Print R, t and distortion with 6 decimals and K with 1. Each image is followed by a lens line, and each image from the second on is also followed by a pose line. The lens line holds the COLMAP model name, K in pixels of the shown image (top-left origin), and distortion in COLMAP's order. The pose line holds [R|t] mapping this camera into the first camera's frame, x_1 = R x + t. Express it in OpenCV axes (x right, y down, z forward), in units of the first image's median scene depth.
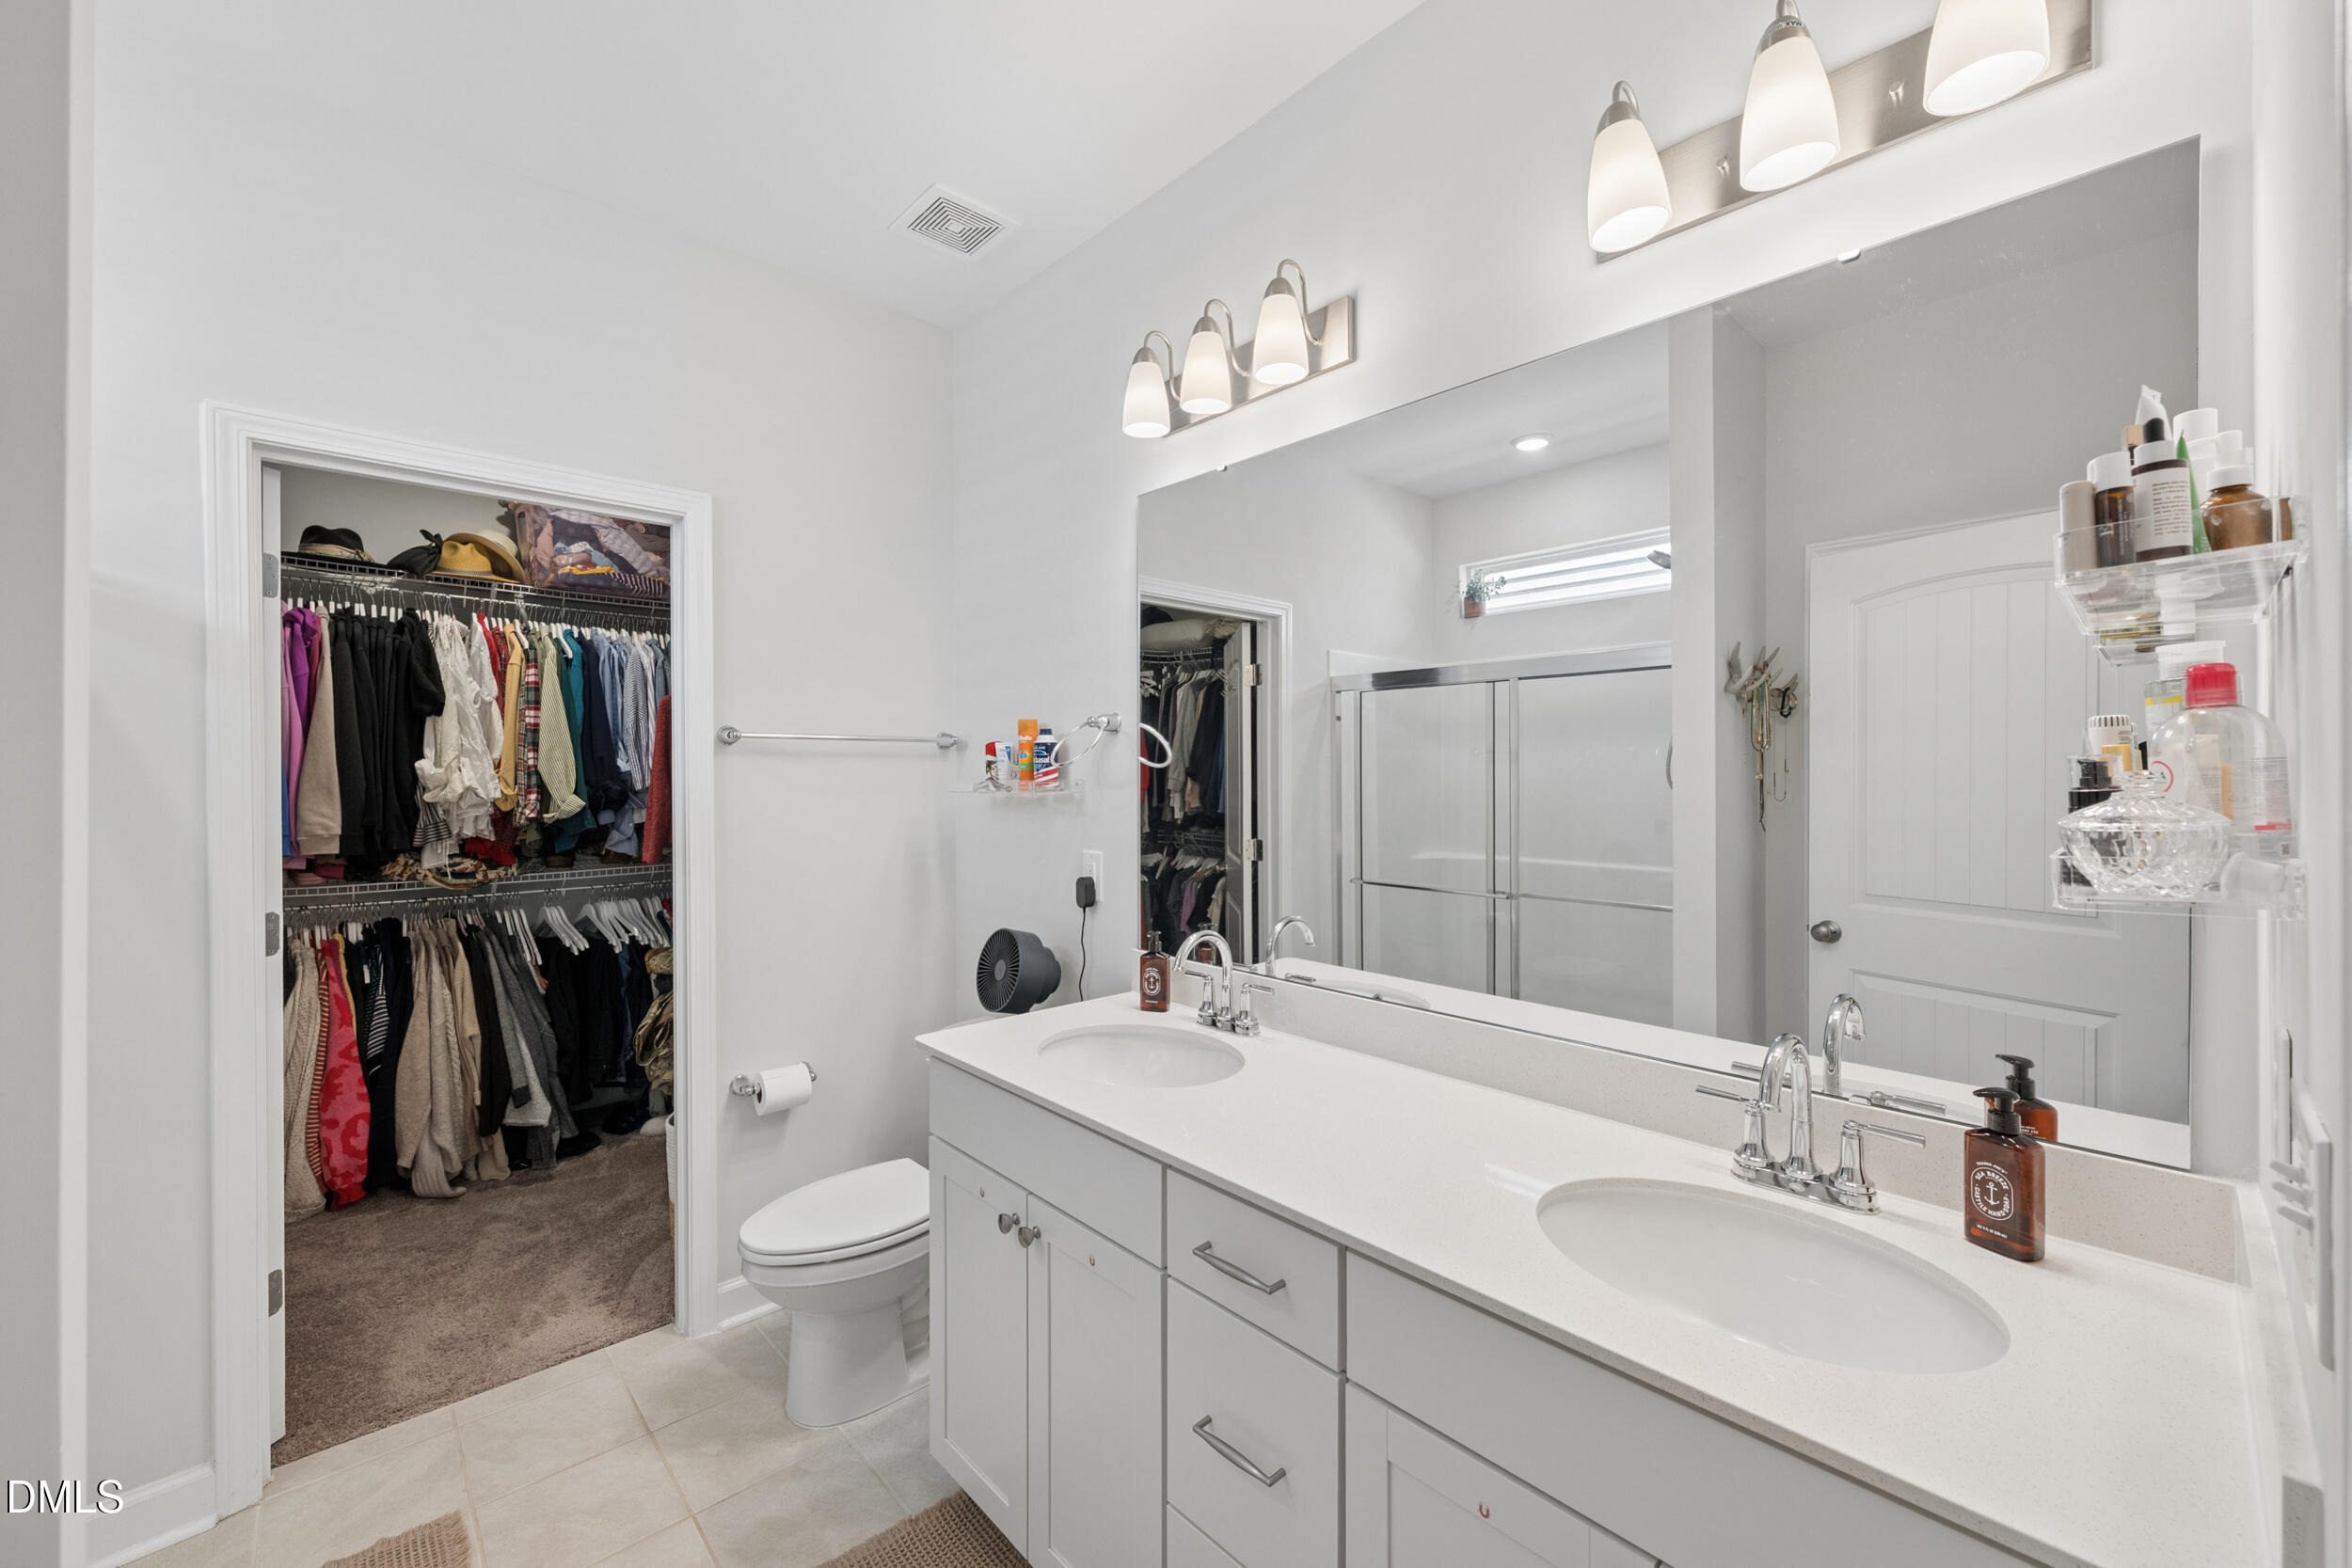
lens RADIAL K [[928.9, 0, 1178.7], [0, 928.9, 781.4], [0, 0, 1]] dist [-0.002558, 0.000099]
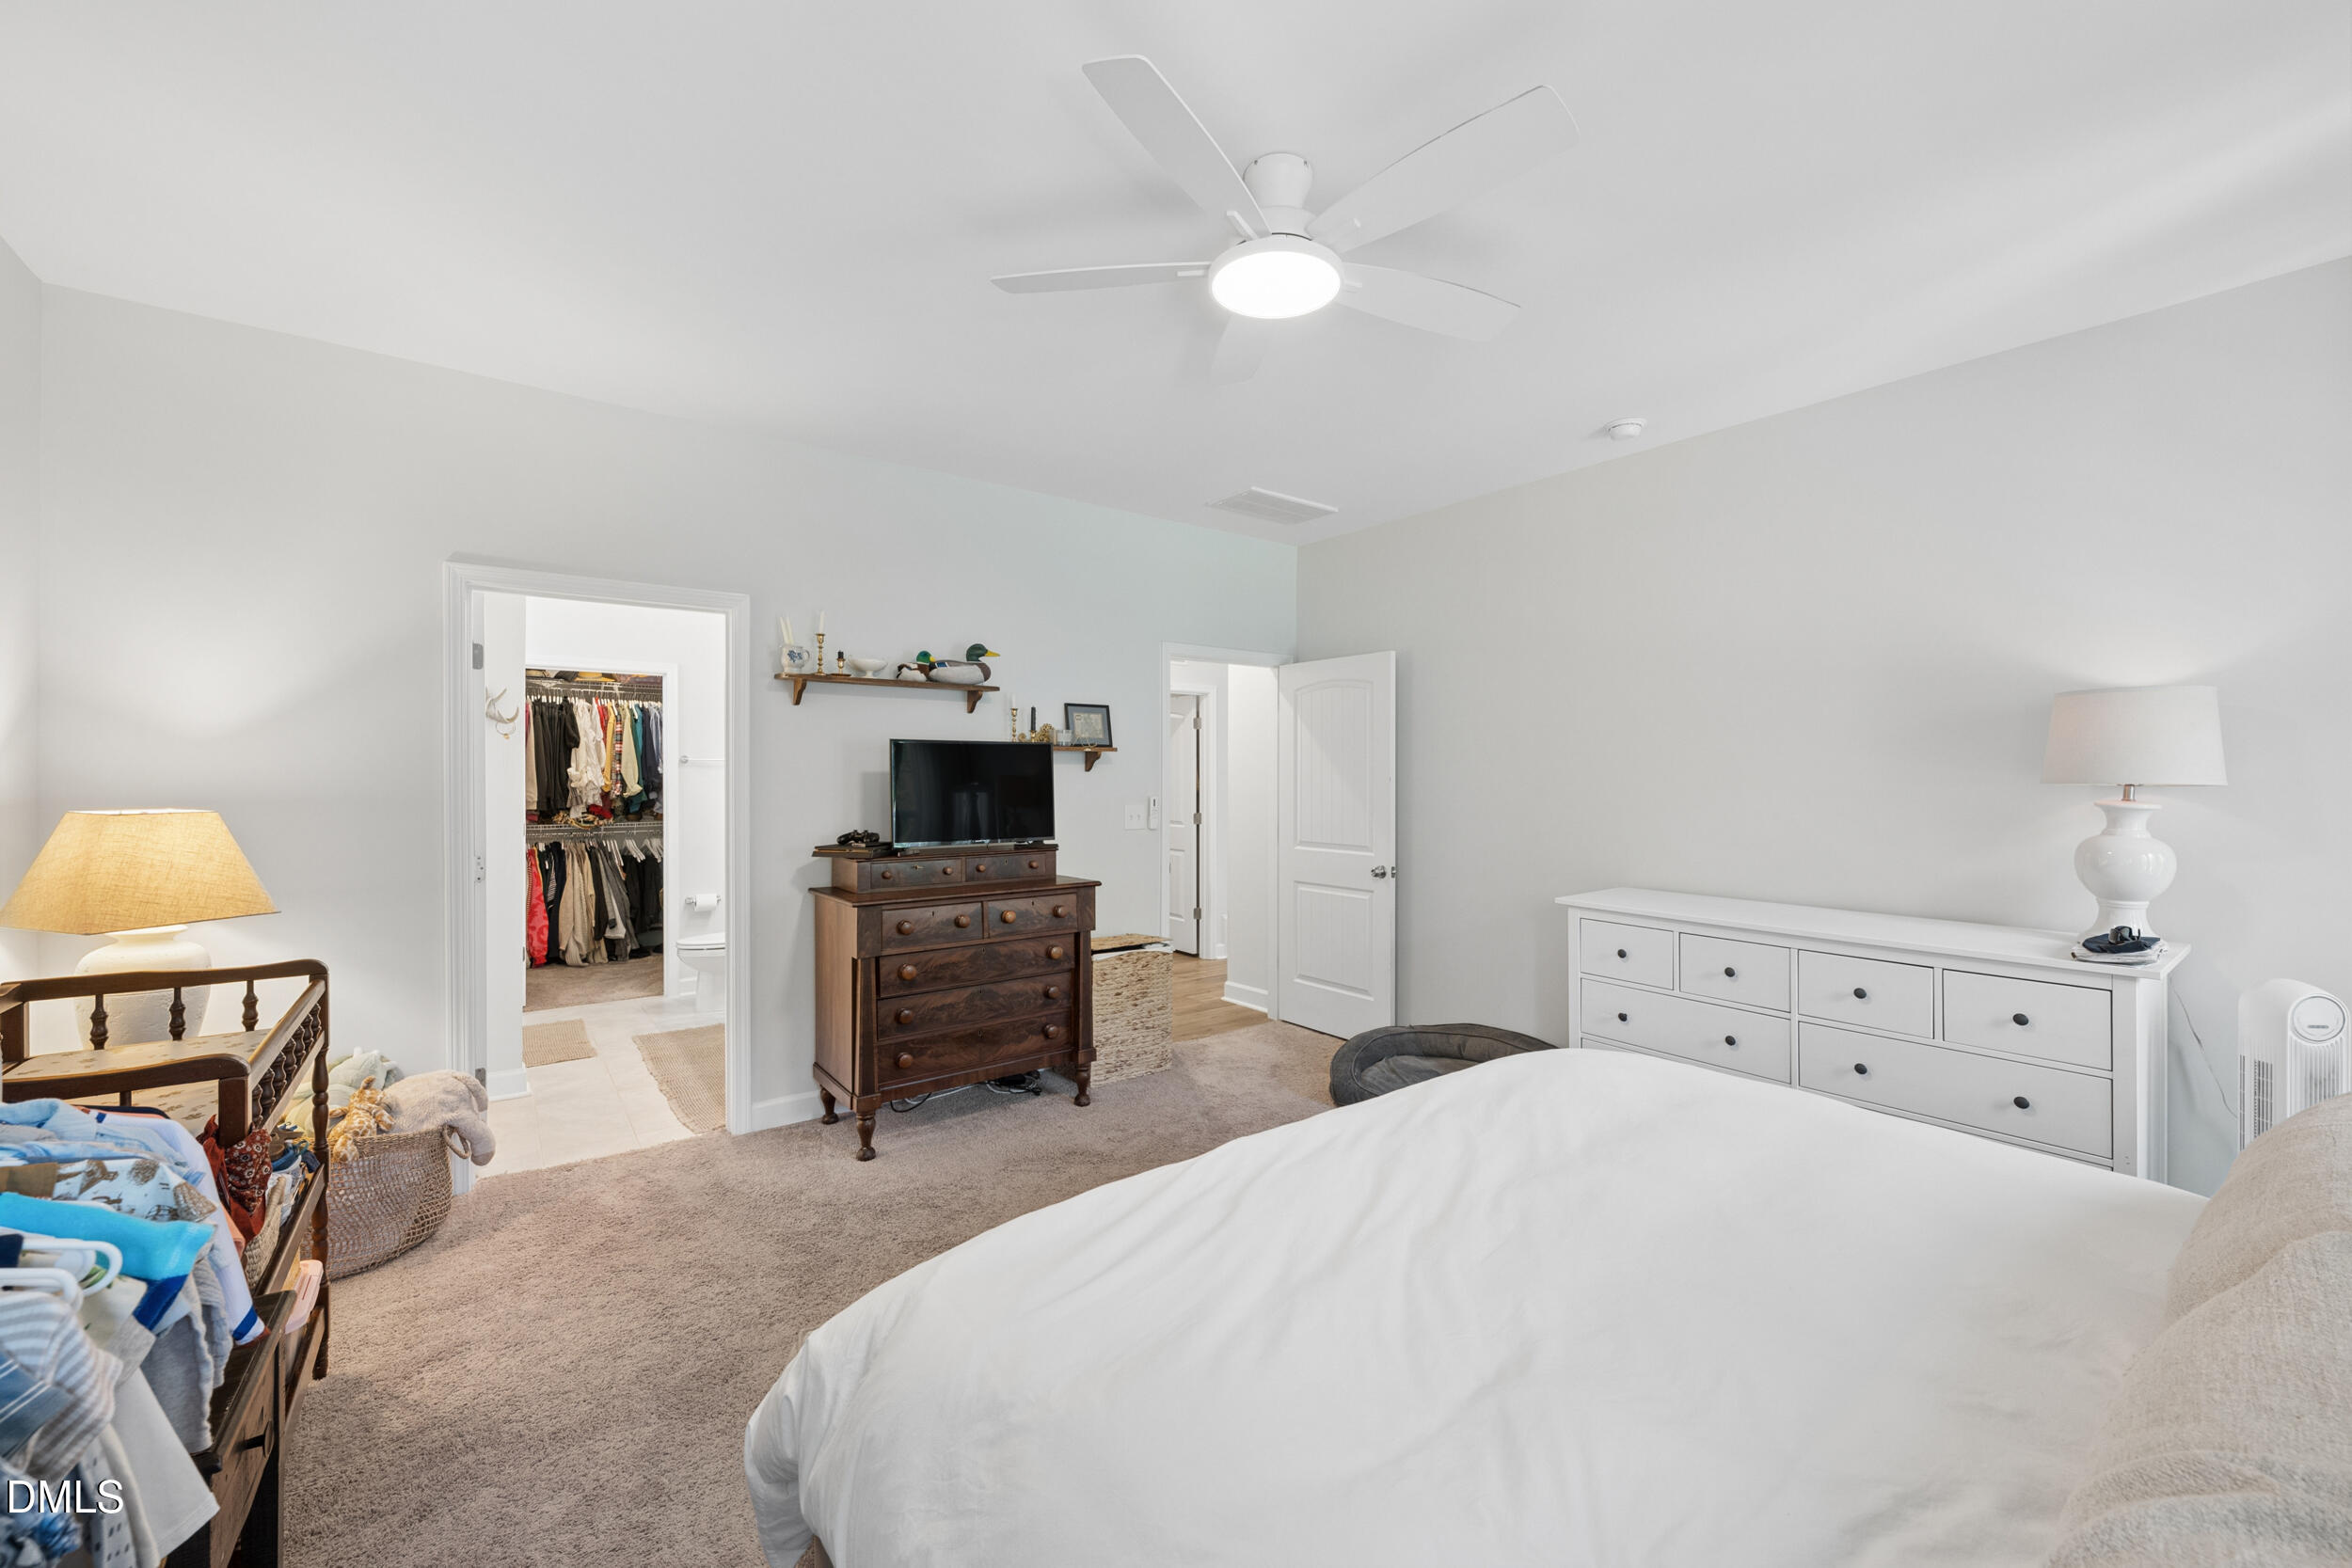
lens RADIAL K [[928.9, 0, 1174.0], [0, 928.9, 777.9], [0, 0, 1]] dist [-0.002558, 0.000099]
pose [[0.994317, 0.002507, -0.106426, 0.804439], [-0.002580, 0.999997, -0.000543, -0.002196], [0.106424, 0.000814, 0.994320, -0.990174]]
